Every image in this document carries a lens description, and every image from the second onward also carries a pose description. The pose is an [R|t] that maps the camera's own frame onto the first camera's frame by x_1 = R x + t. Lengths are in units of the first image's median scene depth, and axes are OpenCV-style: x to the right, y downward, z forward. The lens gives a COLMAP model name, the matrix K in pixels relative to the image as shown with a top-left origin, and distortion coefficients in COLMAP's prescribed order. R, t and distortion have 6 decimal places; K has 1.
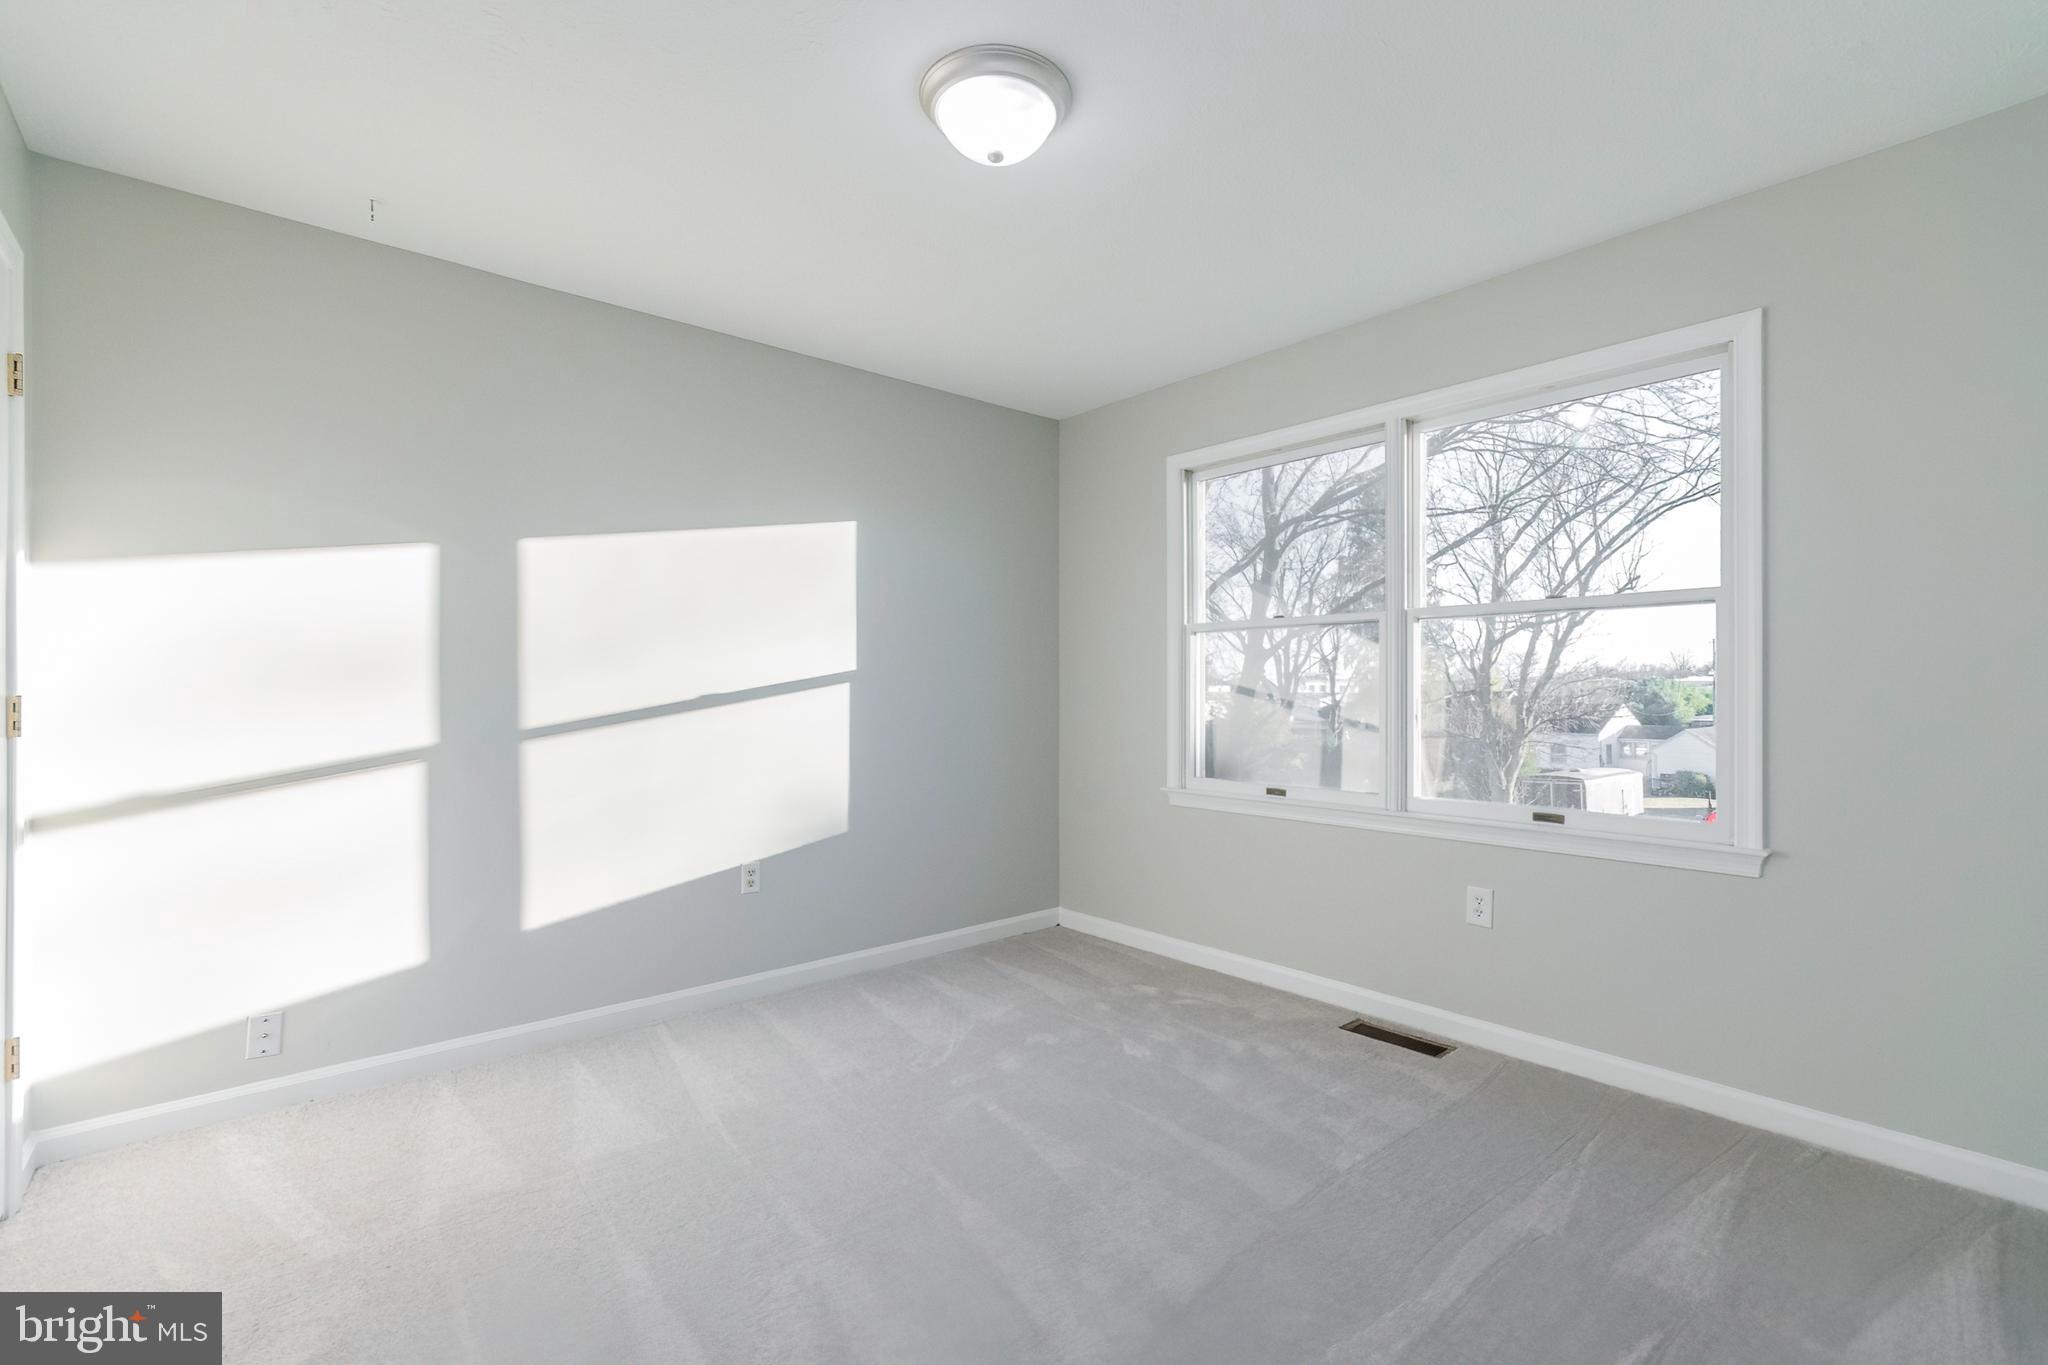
lens RADIAL K [[913.4, 0, 1028.5], [0, 913.4, 678.9], [0, 0, 1]] dist [0.000892, -0.000903]
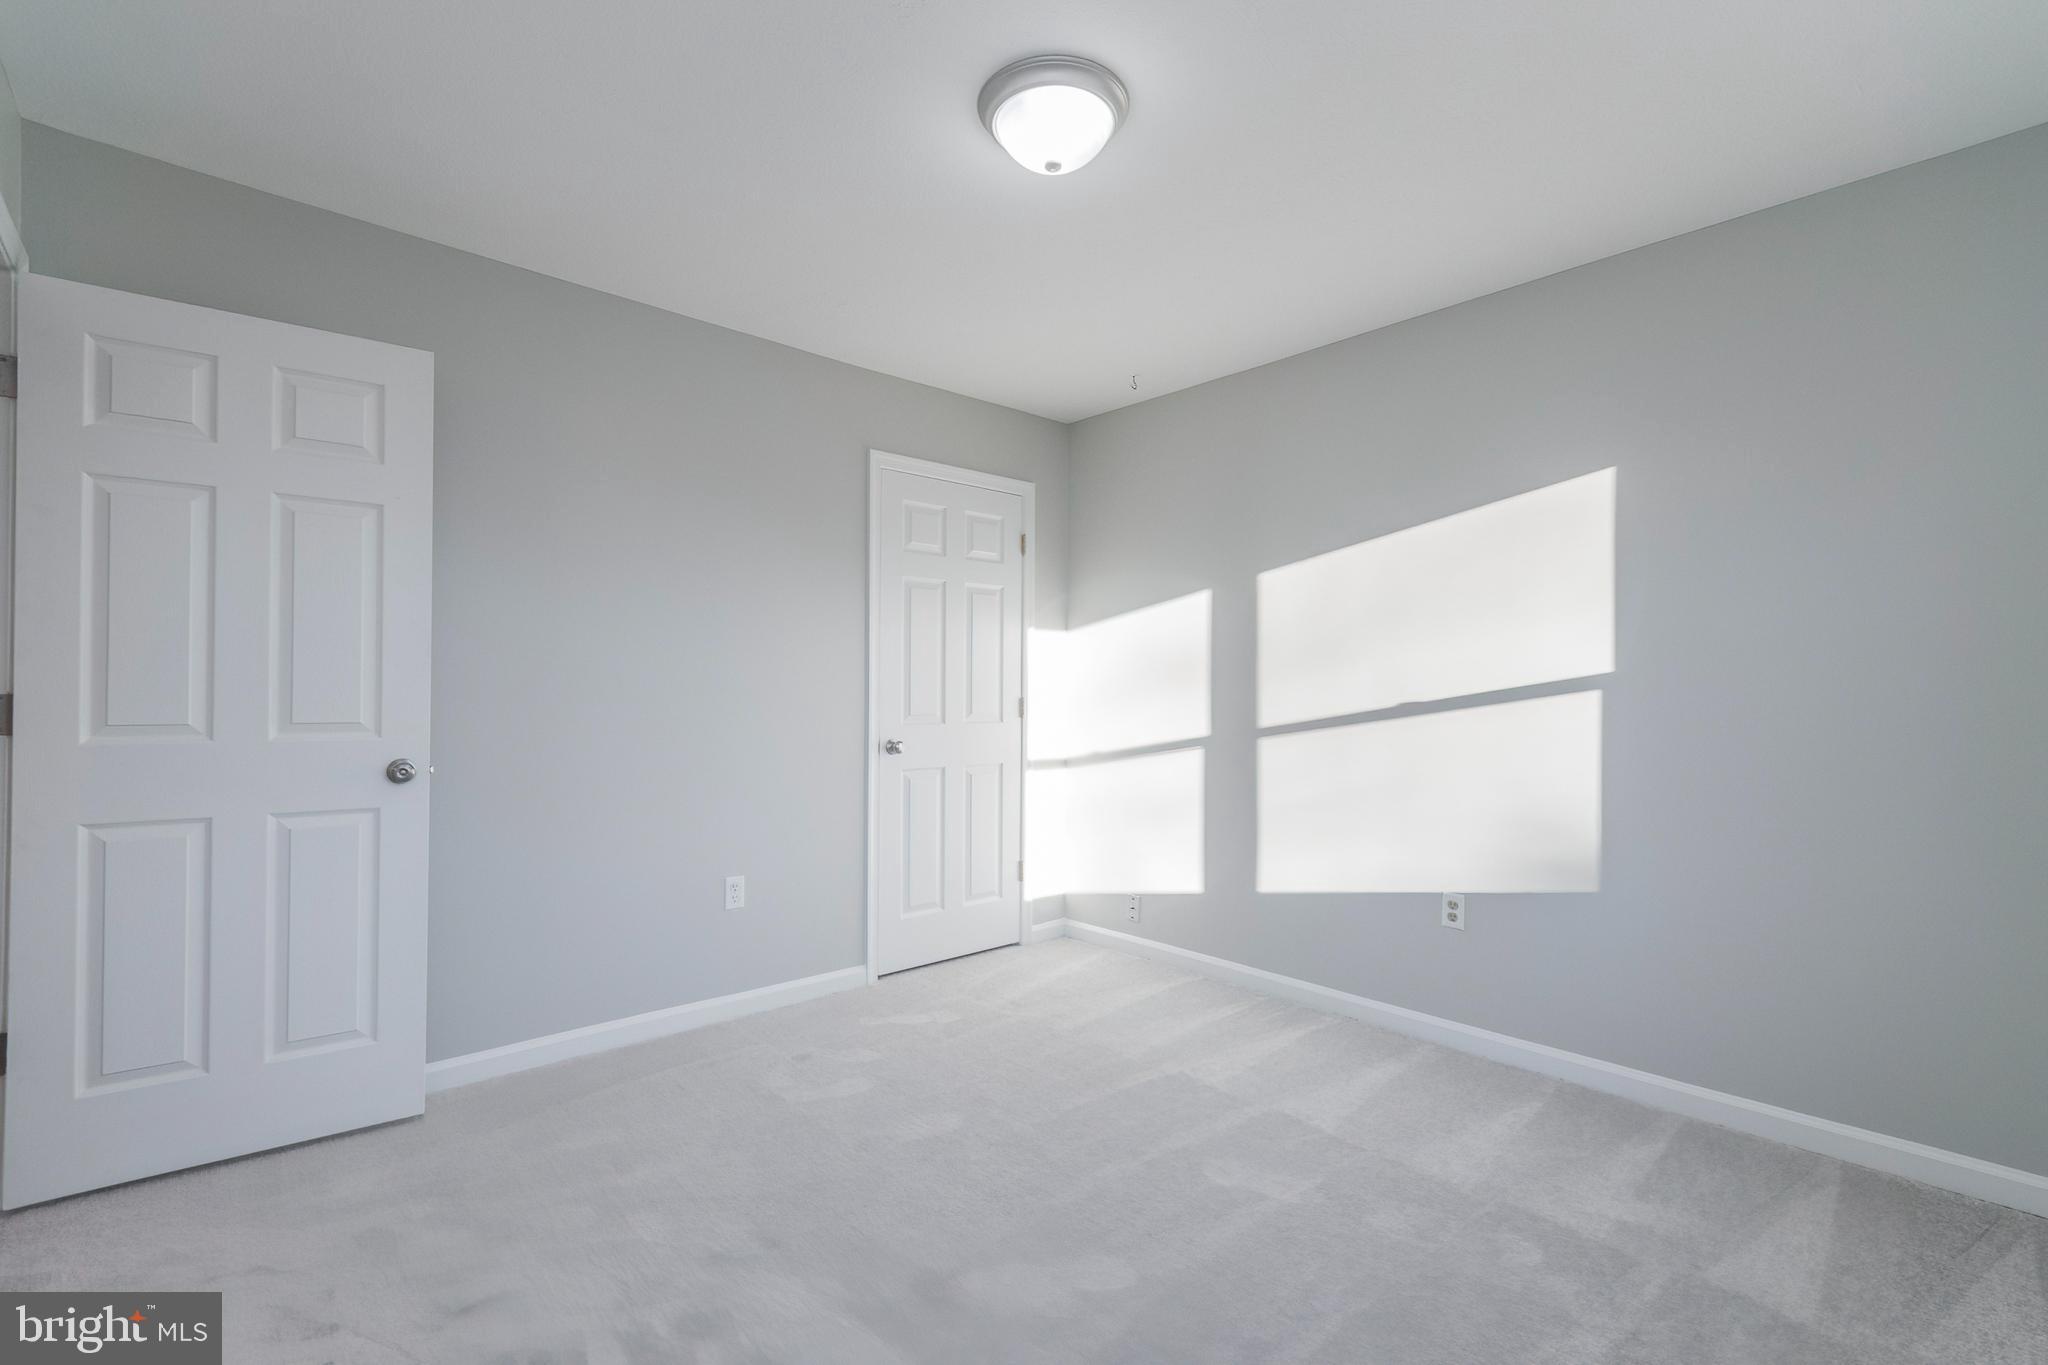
lens RADIAL K [[913.4, 0, 1028.5], [0, 913.4, 678.9], [0, 0, 1]] dist [0.000892, -0.000903]
pose [[0.010438, -0.020981, -0.999725, 0.662092], [-0.004220, 0.999770, -0.021026, 0.016074], [0.999937, 0.004438, 0.010347, 0.663771]]
